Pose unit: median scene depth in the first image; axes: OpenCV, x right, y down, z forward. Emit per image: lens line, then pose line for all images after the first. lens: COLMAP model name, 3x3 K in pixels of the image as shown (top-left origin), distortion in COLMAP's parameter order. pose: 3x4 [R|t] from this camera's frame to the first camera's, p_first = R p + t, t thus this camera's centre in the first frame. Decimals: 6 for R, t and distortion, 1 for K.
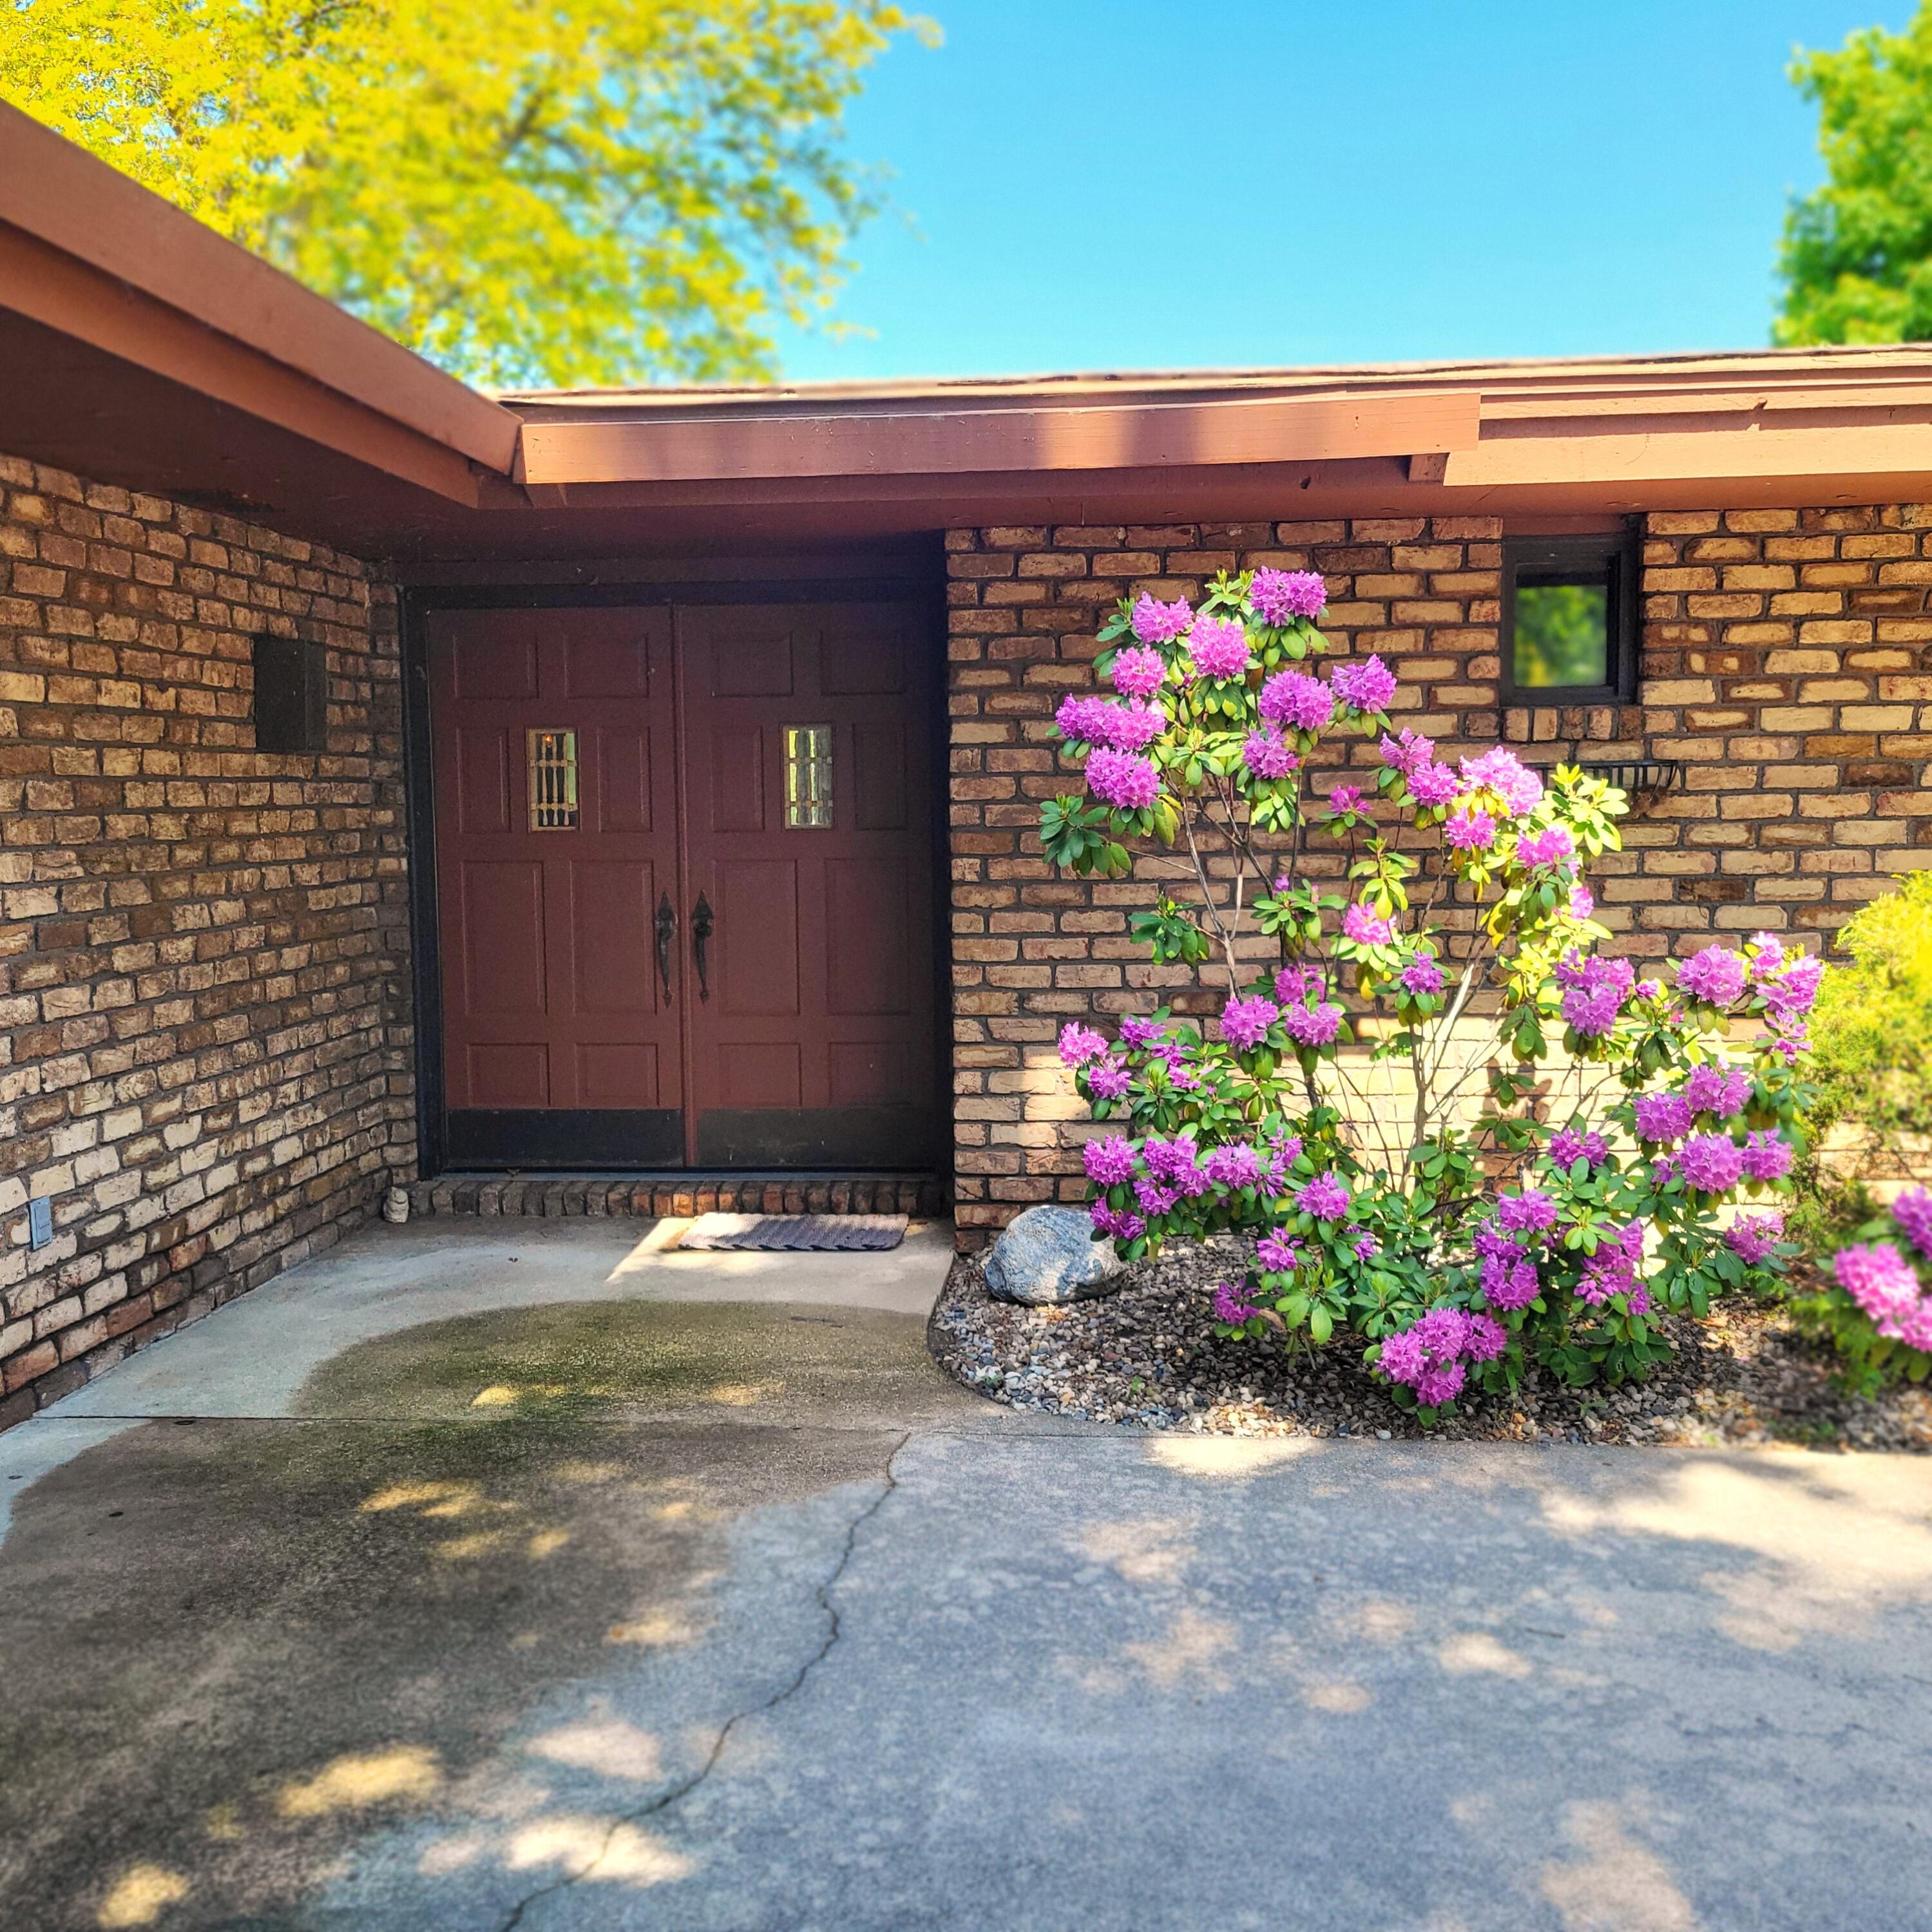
lens RADIAL K [[1876.2, 0, 966.0], [0, 1876.2, 966.0], [0, 0, 1]] dist [0.024040, 0.026494]
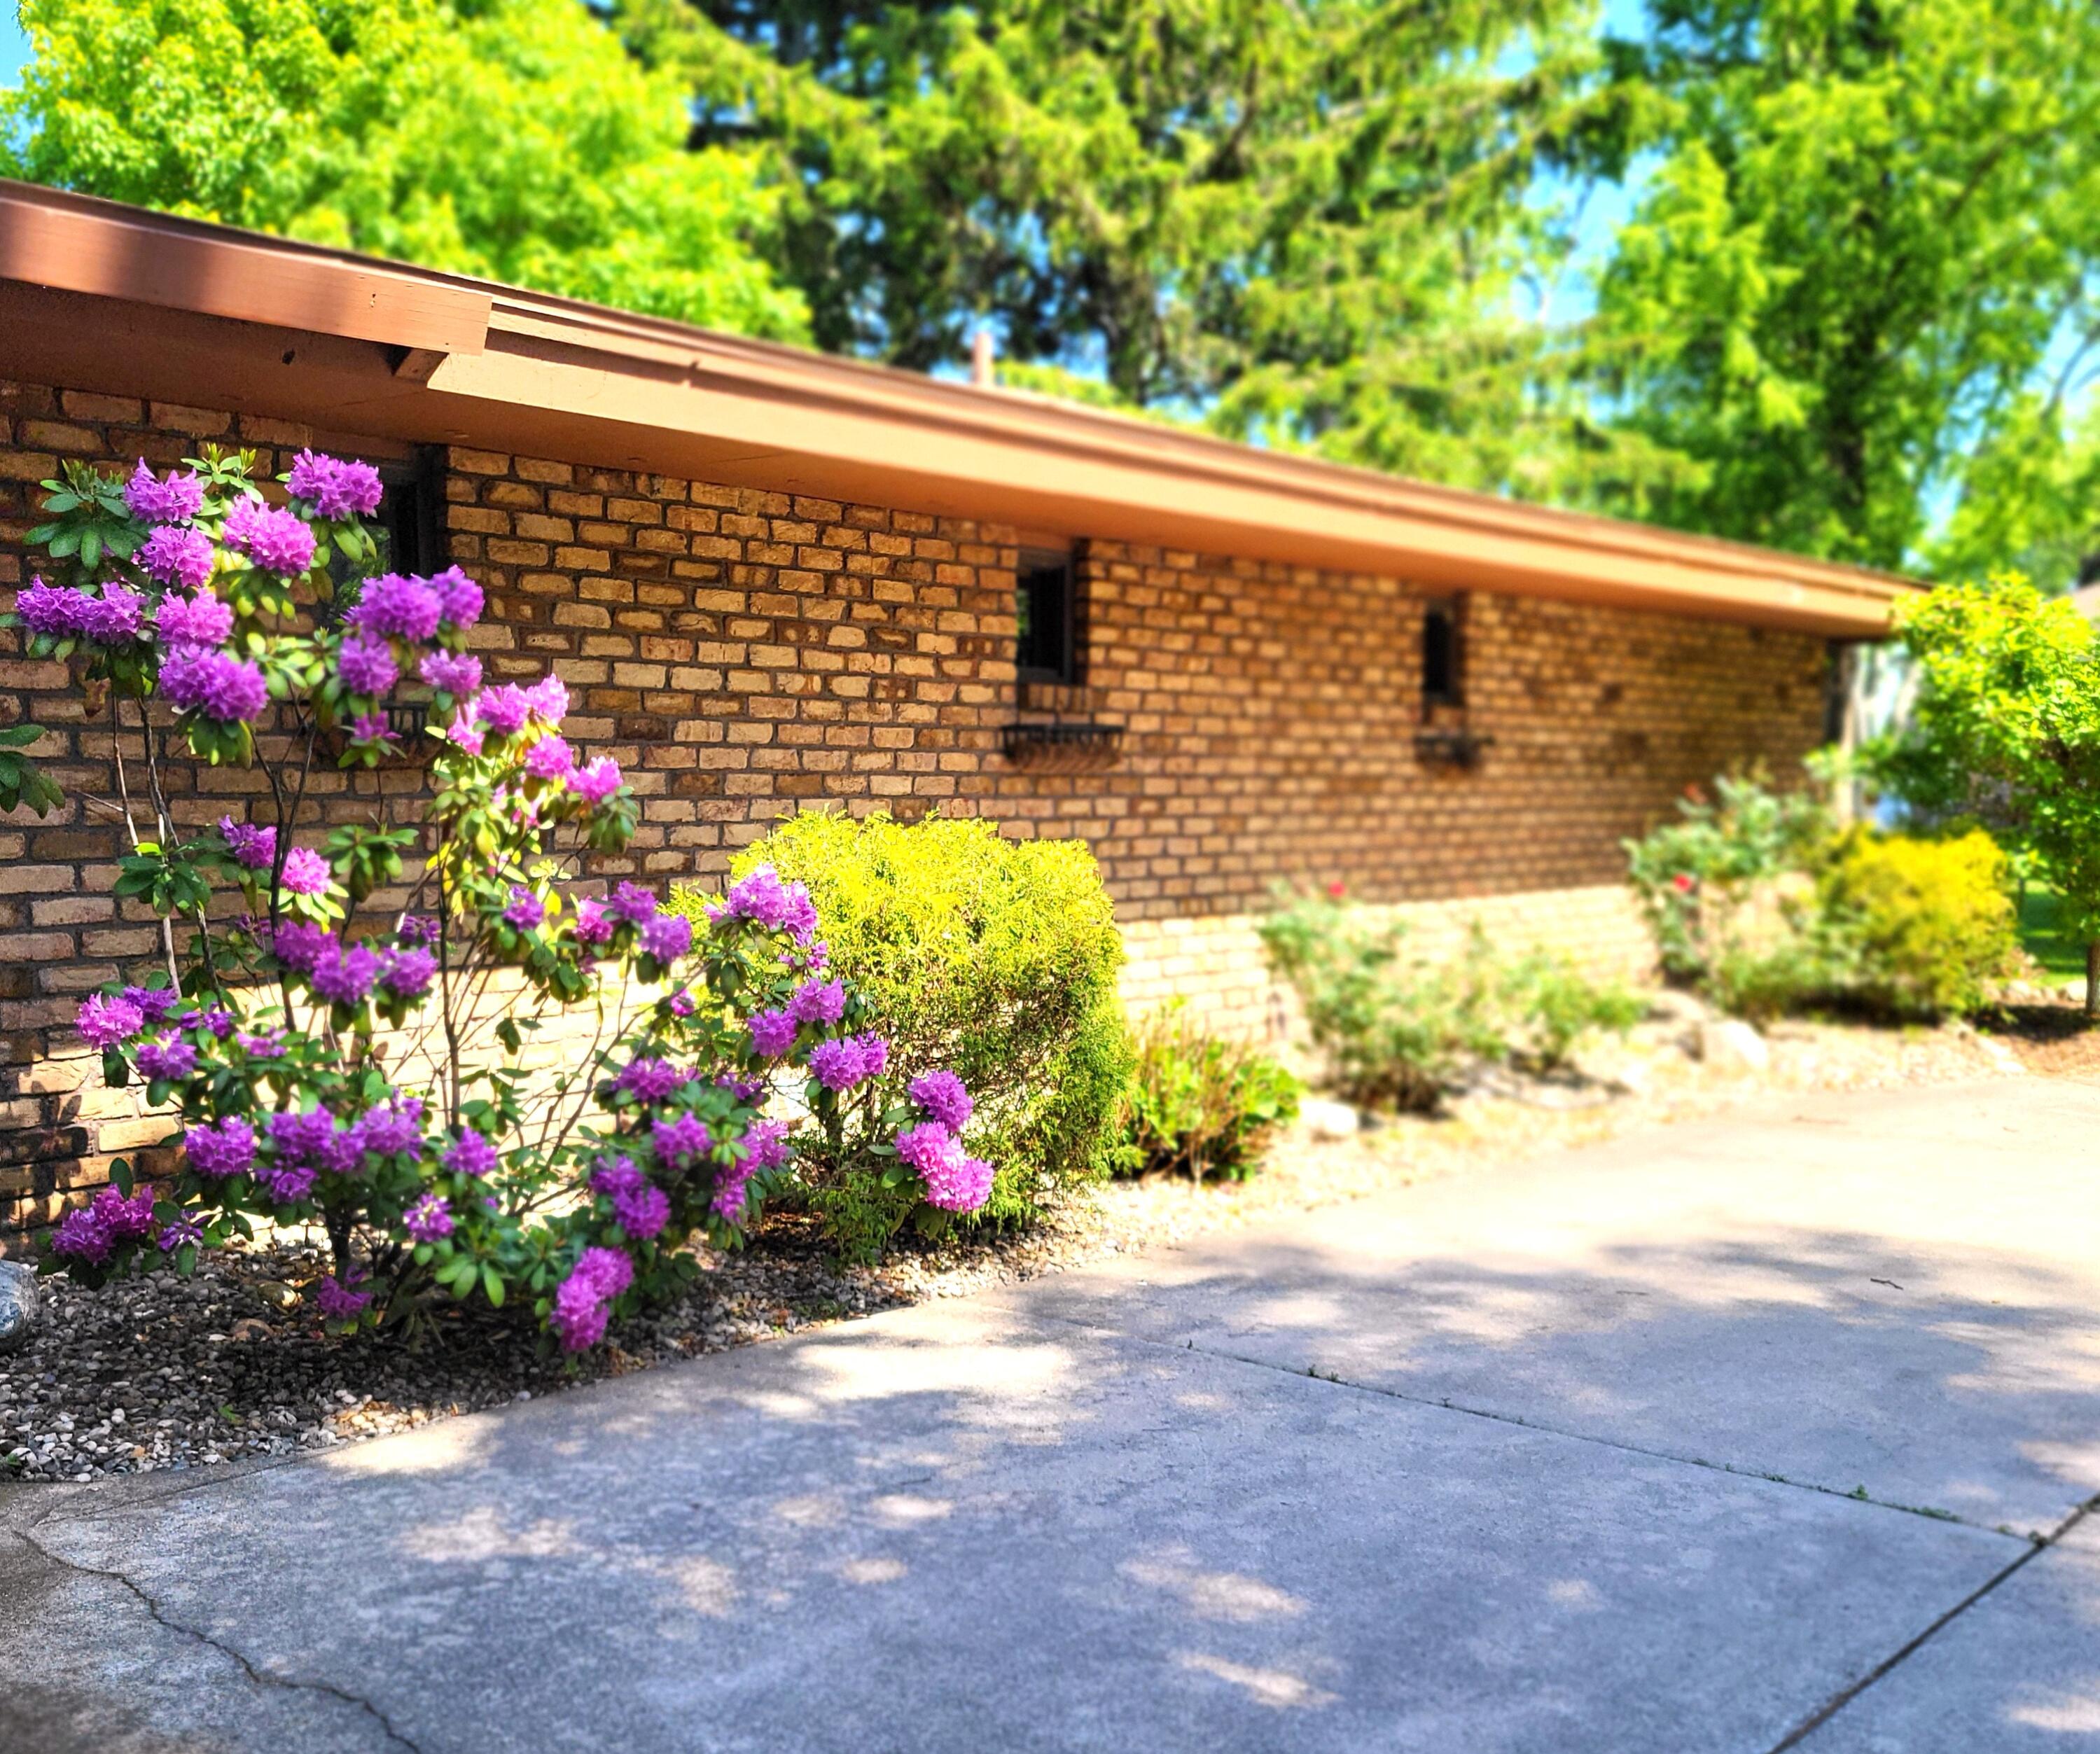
lens RADIAL K [[2054.9, 0, 1050.2], [0, 2054.9, 1036.6], [0, 0, 1]] dist [0.037856, -0.009866]
pose [[0.613300, -0.081691, 0.785614, -0.306237], [0.055903, 0.996632, 0.059991, 0.014953], [-0.787869, 0.007126, 0.615802, 0.108000]]
